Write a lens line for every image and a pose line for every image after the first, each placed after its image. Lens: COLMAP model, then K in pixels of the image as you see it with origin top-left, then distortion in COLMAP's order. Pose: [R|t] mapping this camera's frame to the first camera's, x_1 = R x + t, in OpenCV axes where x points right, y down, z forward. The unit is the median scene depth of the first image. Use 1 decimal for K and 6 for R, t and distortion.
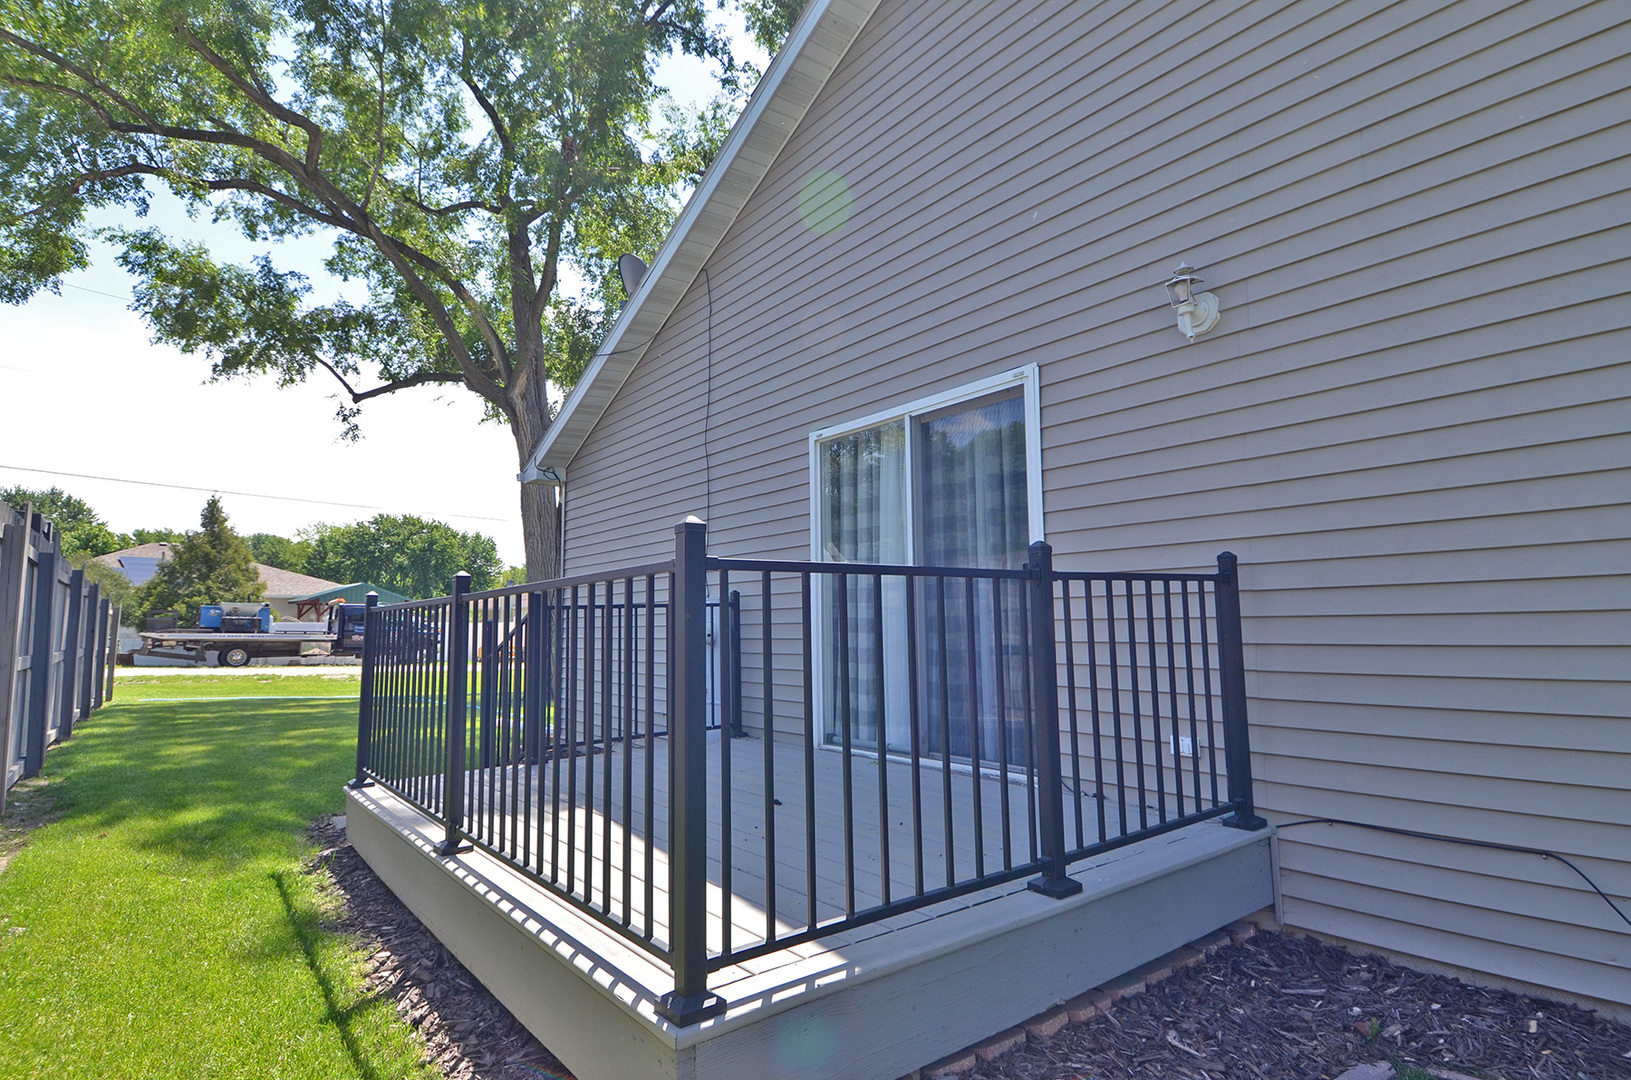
lens RADIAL K [[848.6, 0, 818.8], [0, 848.6, 539.7], [0, 0, 1]] dist [0.019465, -0.024986]
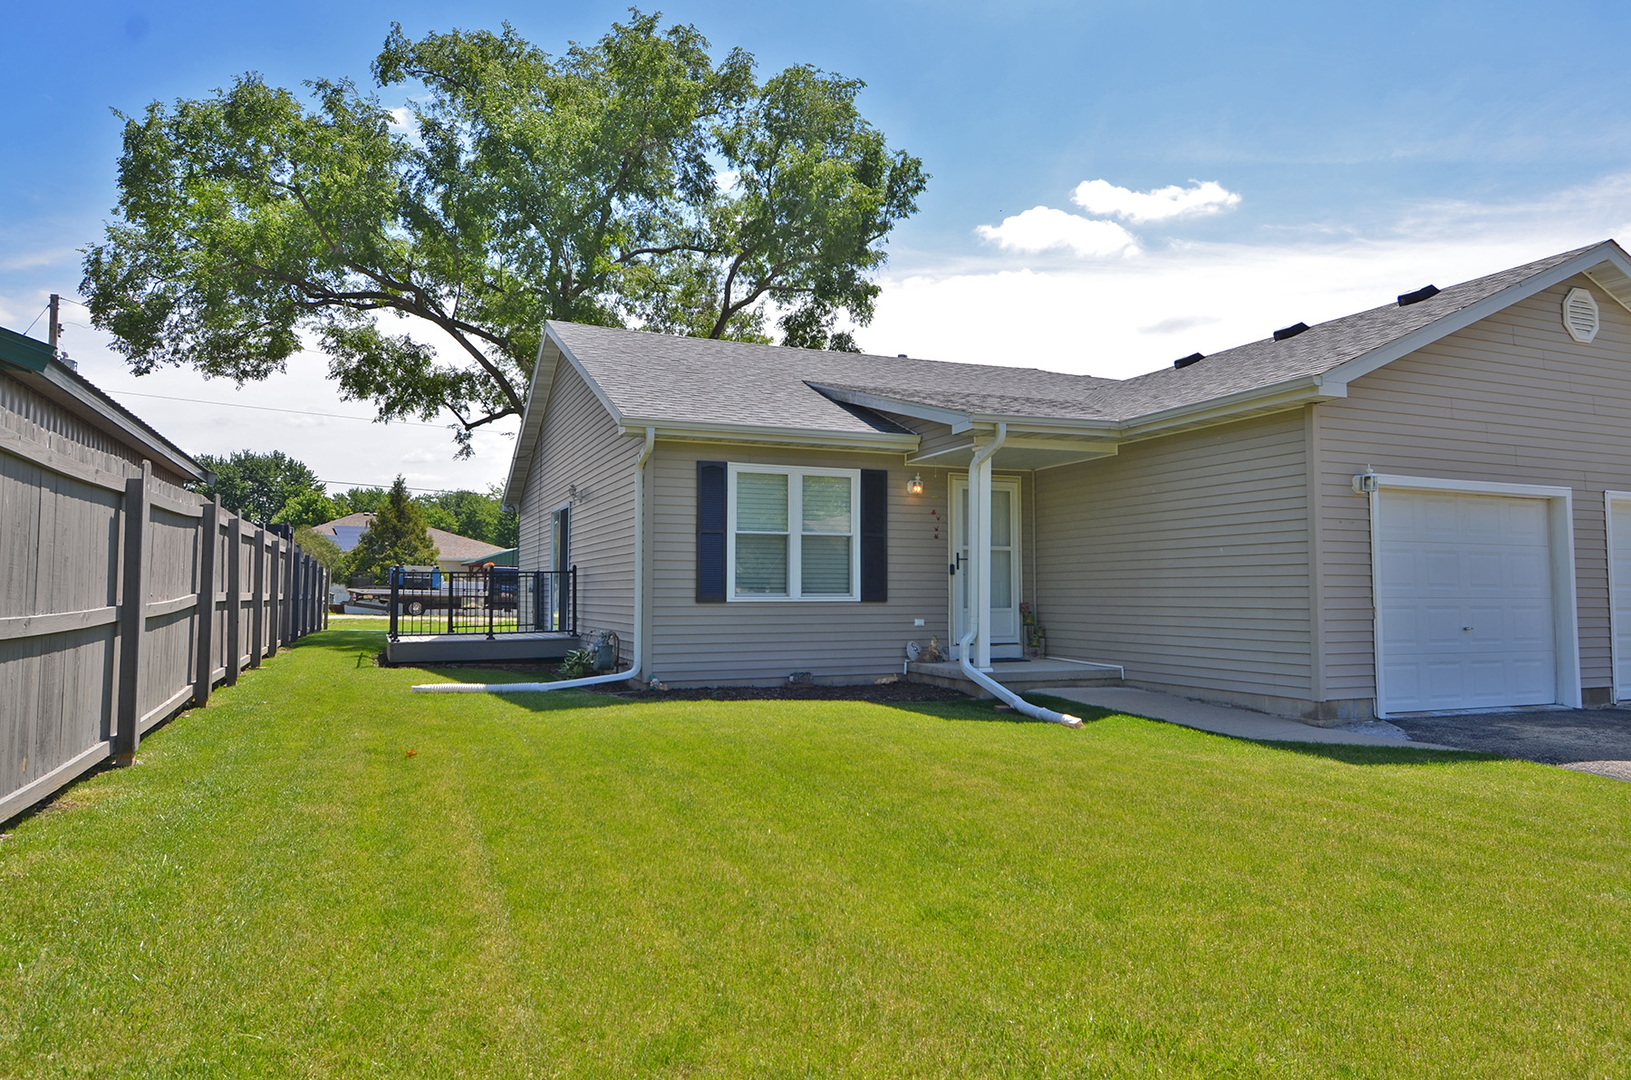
lens RADIAL K [[998.7, 0, 817.1], [0, 998.7, 540.9], [0, 0, 1]] dist [0.046516, 0.001649]
pose [[0.970090, 0.000181, -0.242744, 0.429685], [0.012123, 0.998716, 0.049191, -0.048386], [0.242441, -0.050662, 0.968842, -0.499893]]
